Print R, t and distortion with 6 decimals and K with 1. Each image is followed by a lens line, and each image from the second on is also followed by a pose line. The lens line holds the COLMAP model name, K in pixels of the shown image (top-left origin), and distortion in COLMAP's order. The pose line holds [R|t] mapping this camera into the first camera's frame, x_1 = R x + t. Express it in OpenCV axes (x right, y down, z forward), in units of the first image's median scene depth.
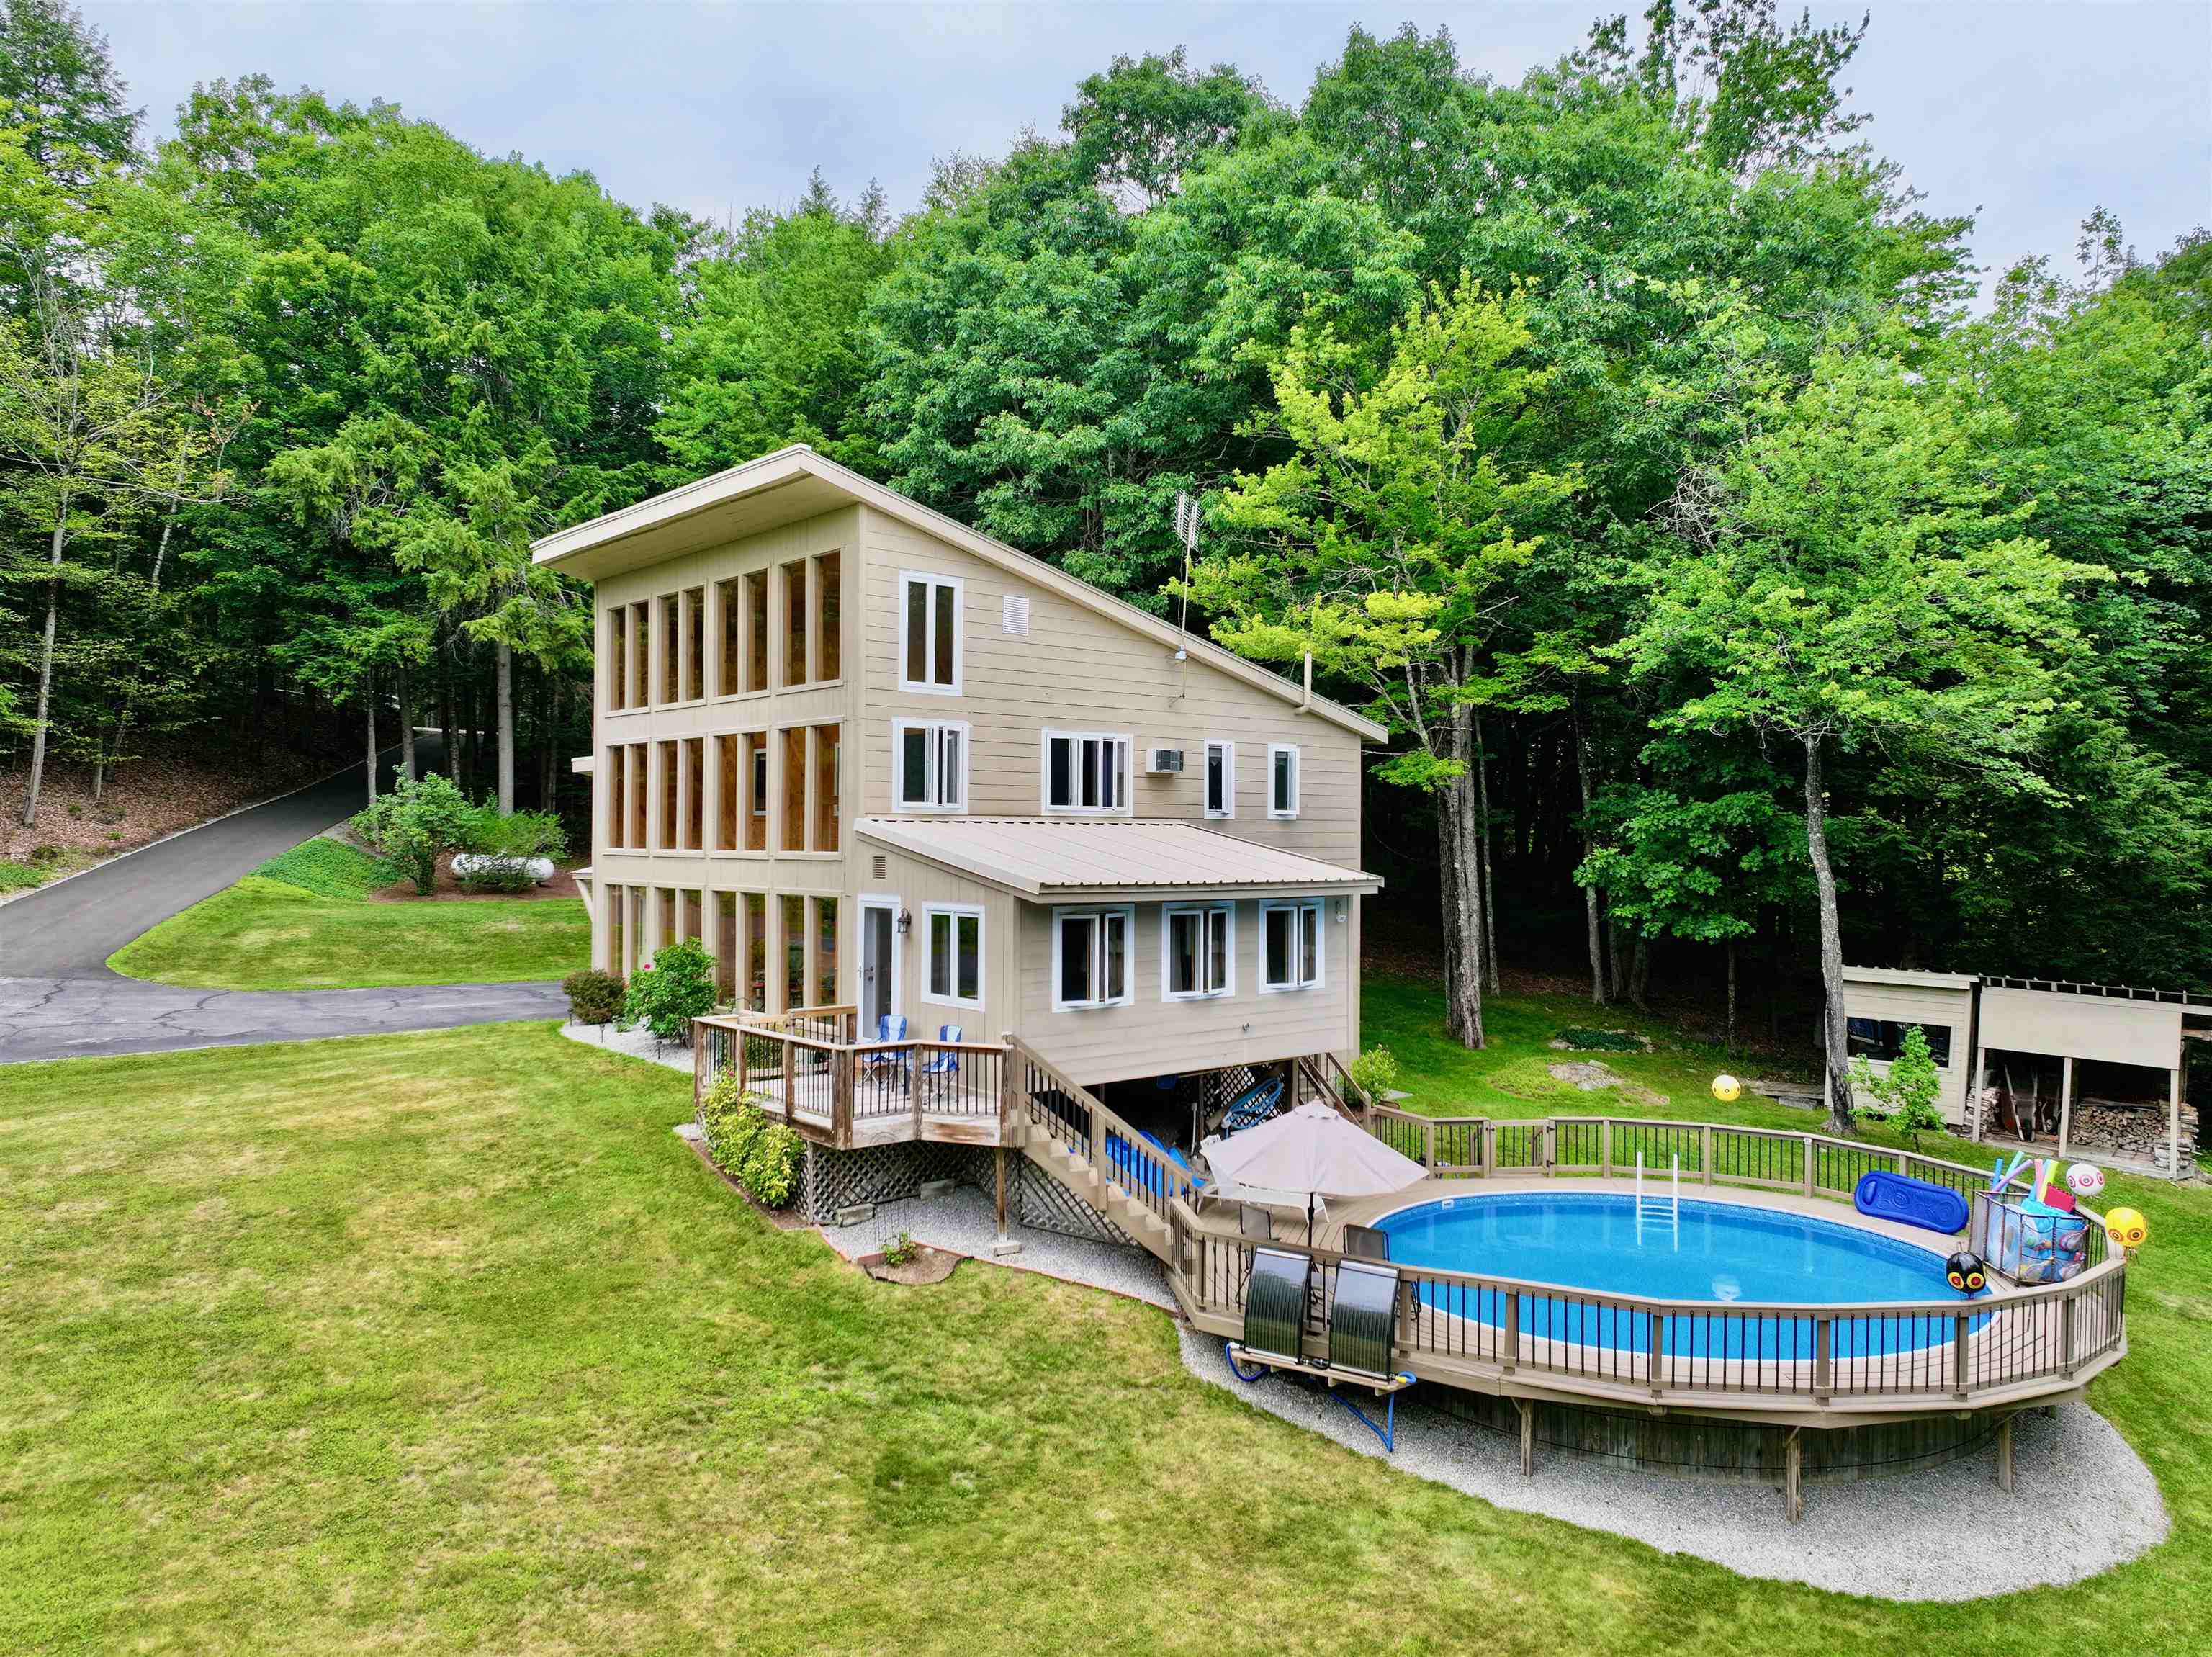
lens RADIAL K [[1539.4, 0, 1106.0], [0, 1539.4, 828.5], [0, 0, 1]] dist [0.000296, 0.005978]
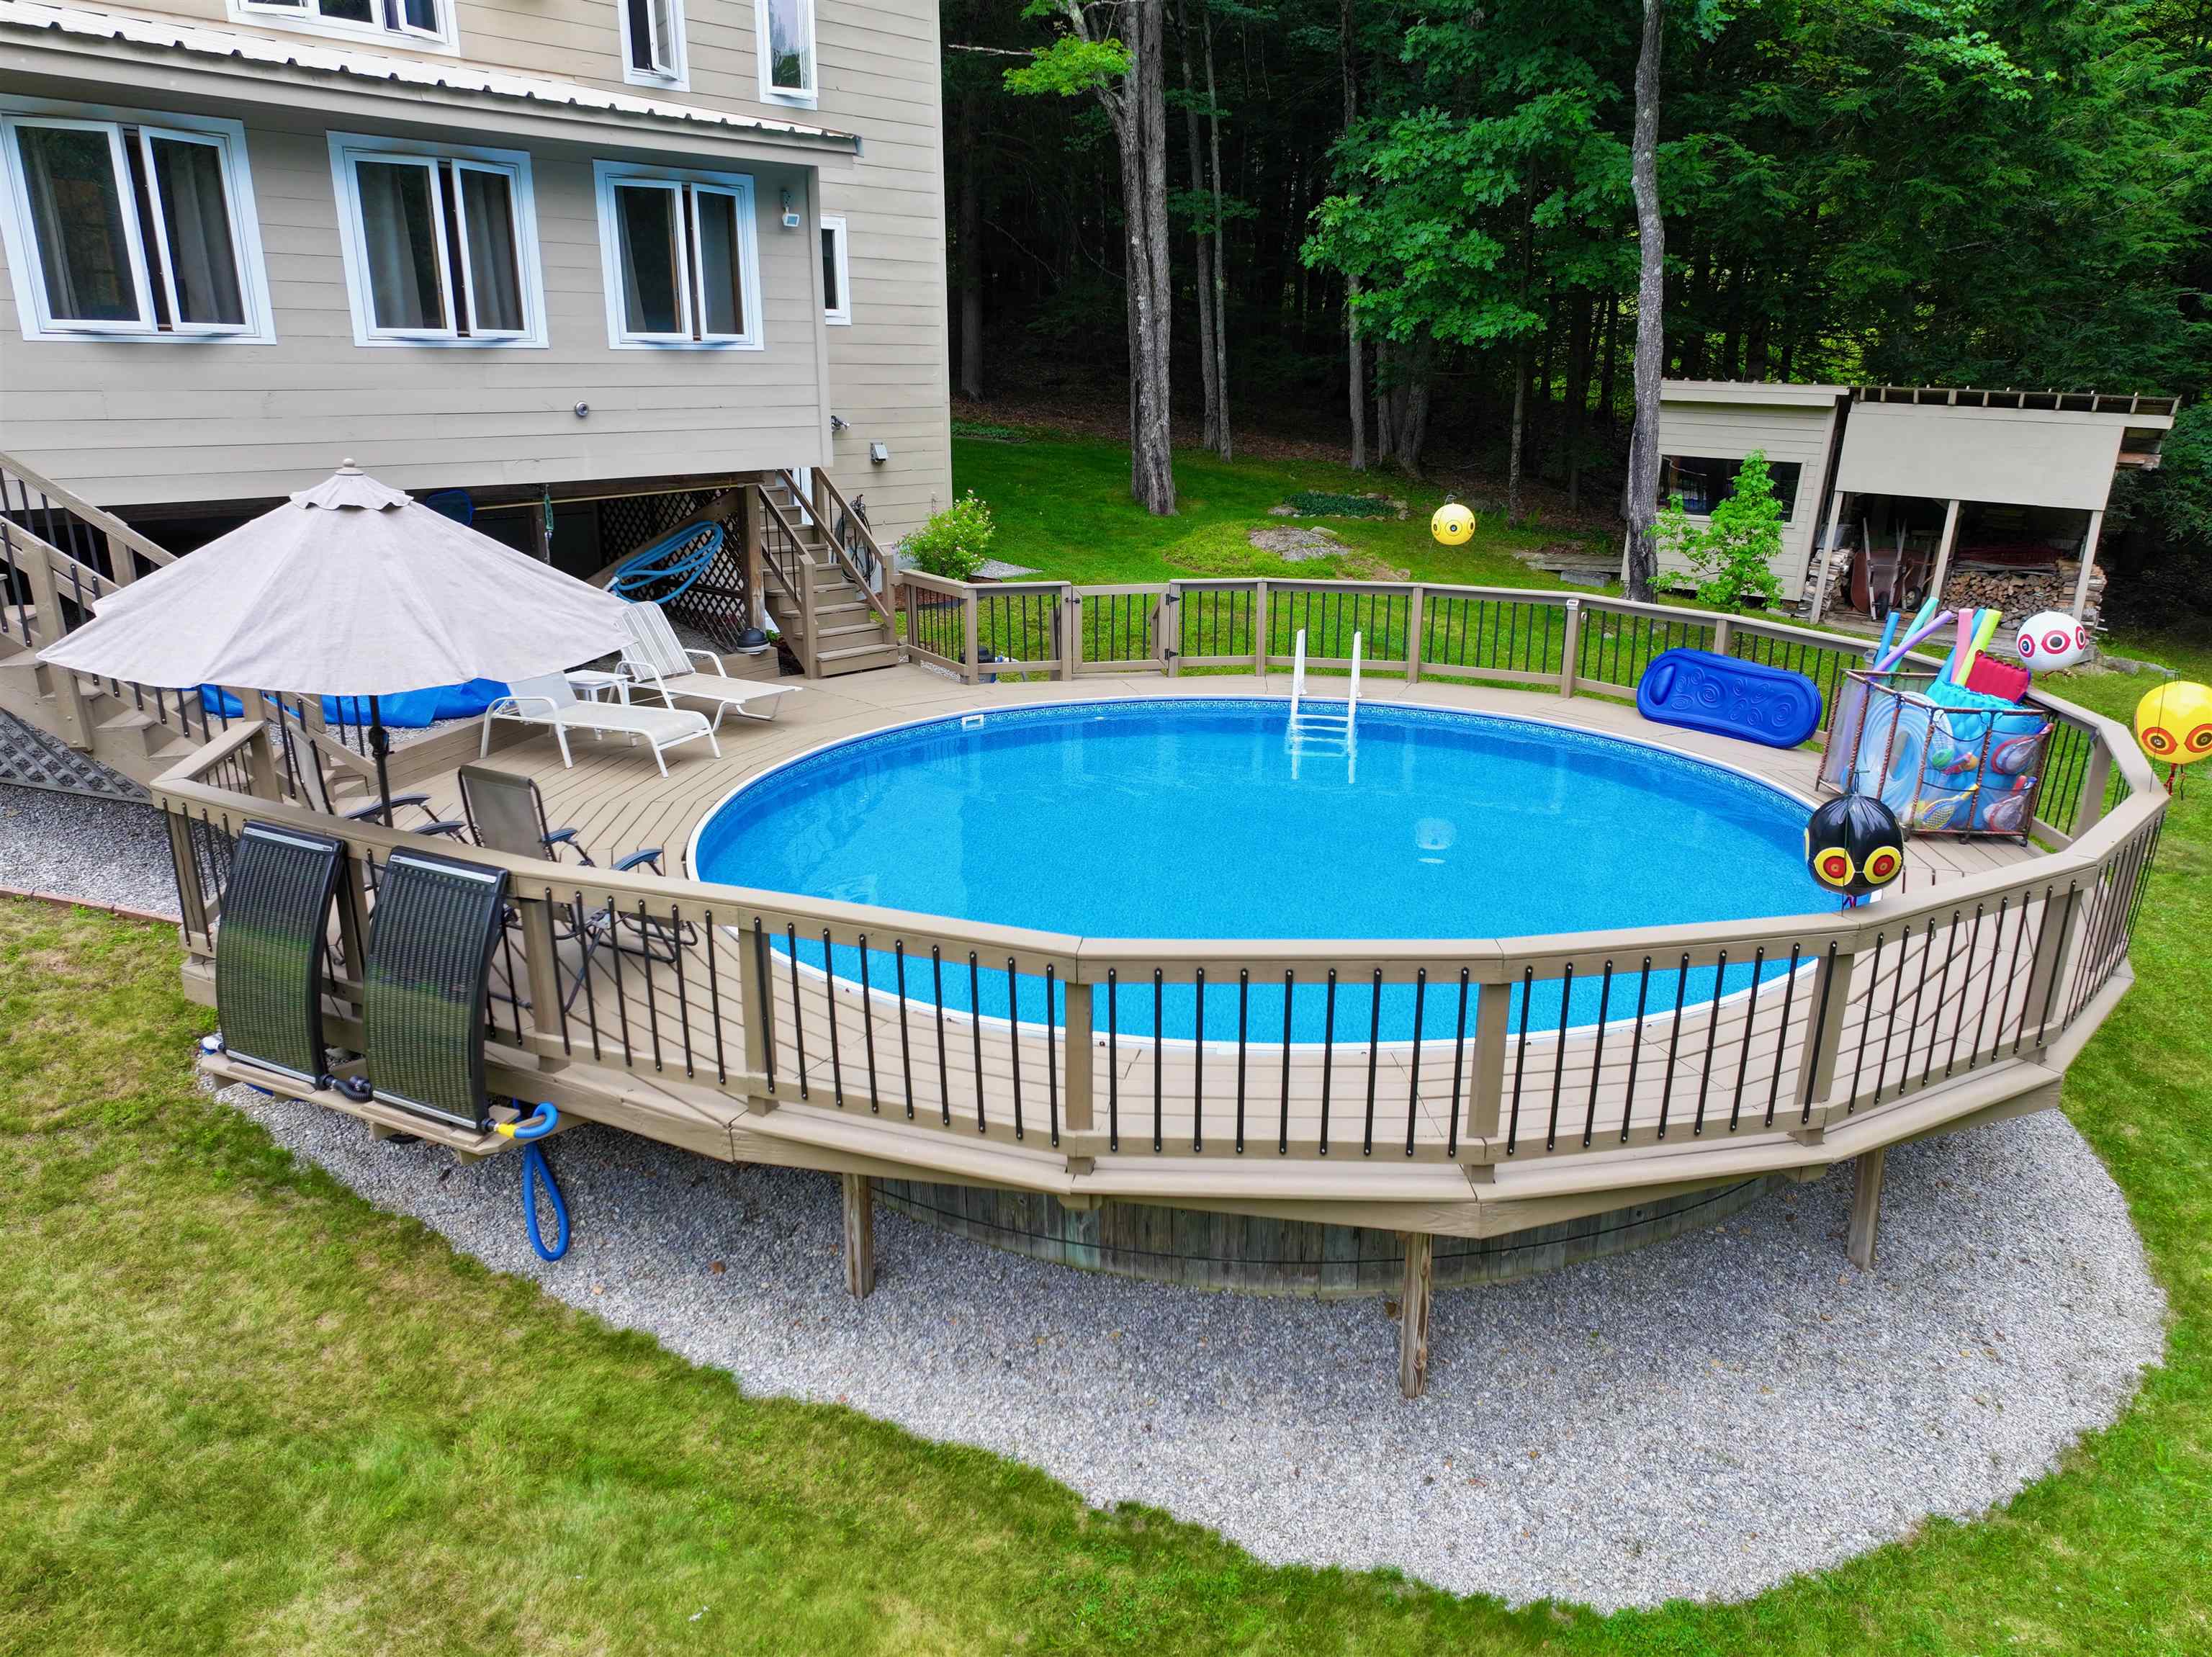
lens RADIAL K [[1539.4, 0, 1106.0], [0, 1539.4, 828.5], [0, 0, 1]] dist [0.000296, 0.005978]
pose [[0.994937, -0.032385, 0.095140, 0.171060], [0.003066, 0.955998, 0.293356, 0.087541], [-0.100454, -0.291579, 0.951257, 0.335997]]
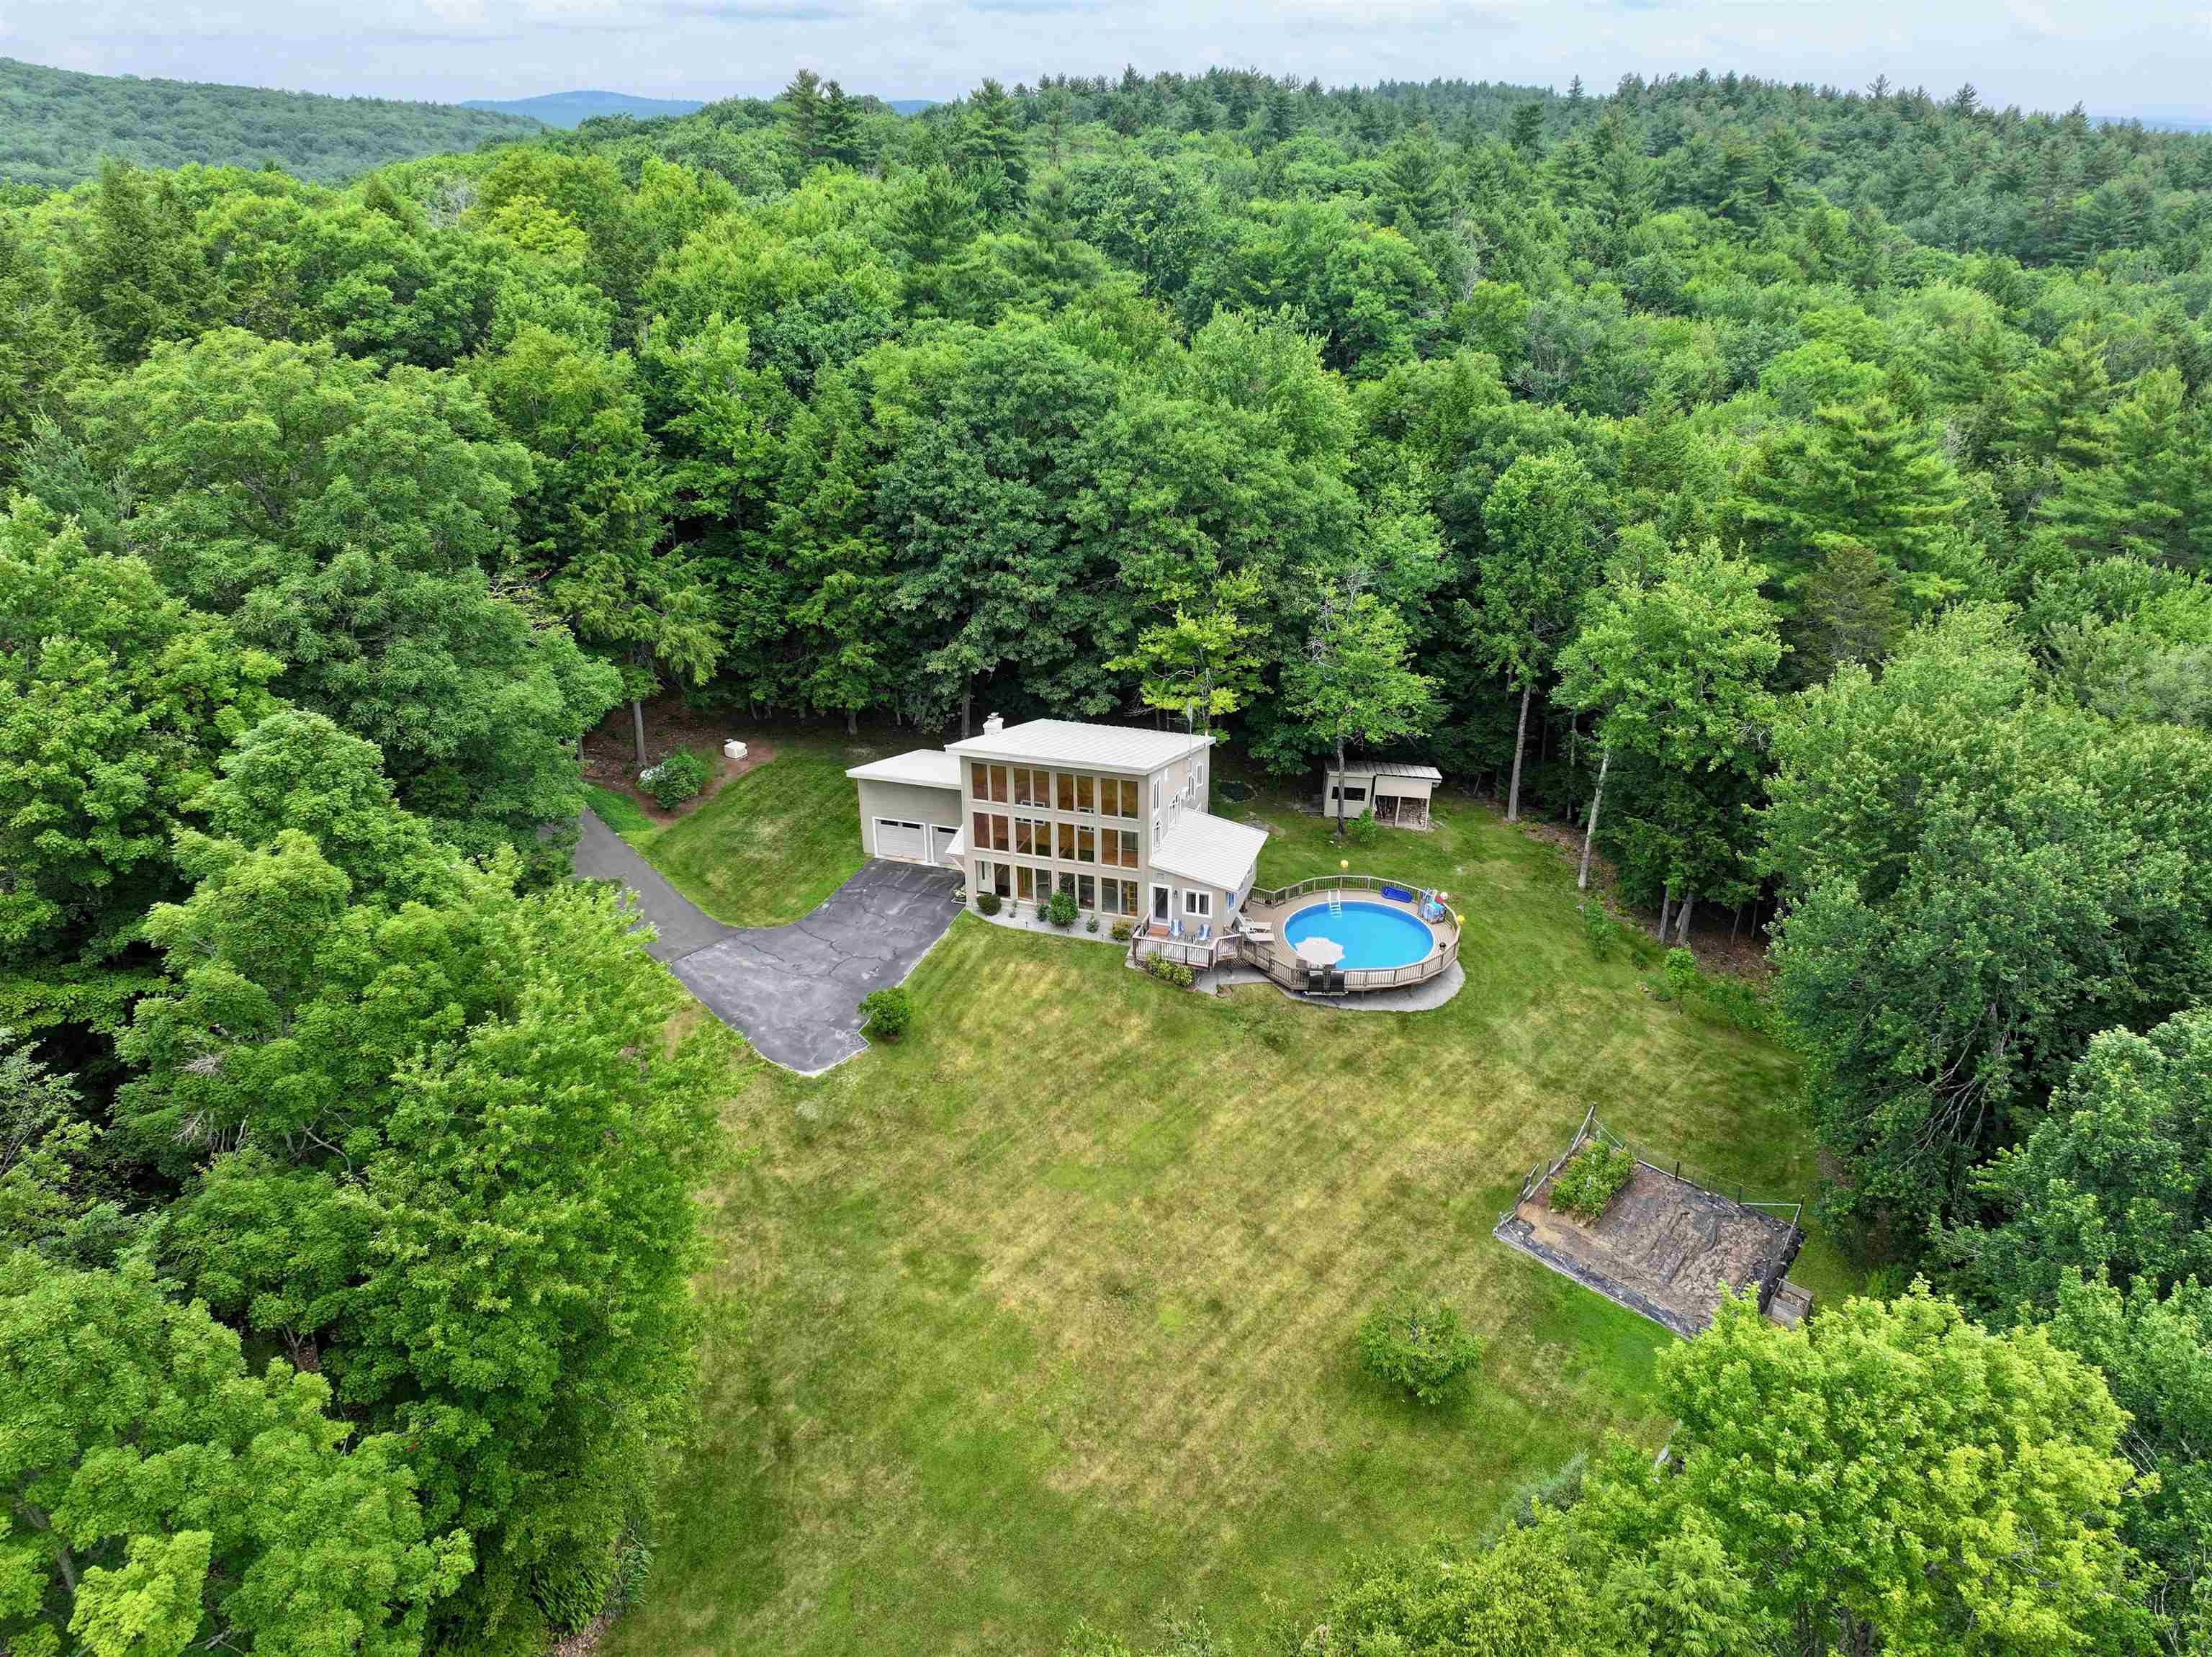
lens RADIAL K [[1539.4, 0, 1106.0], [0, 1539.4, 828.5], [0, 0, 1]] dist [0.000296, 0.005978]
pose [[0.856131, -0.223471, 0.465940, -1.366489], [0.009876, 0.908570, 0.417615, -1.122443], [-0.516665, -0.352932, 0.780062, -1.147212]]
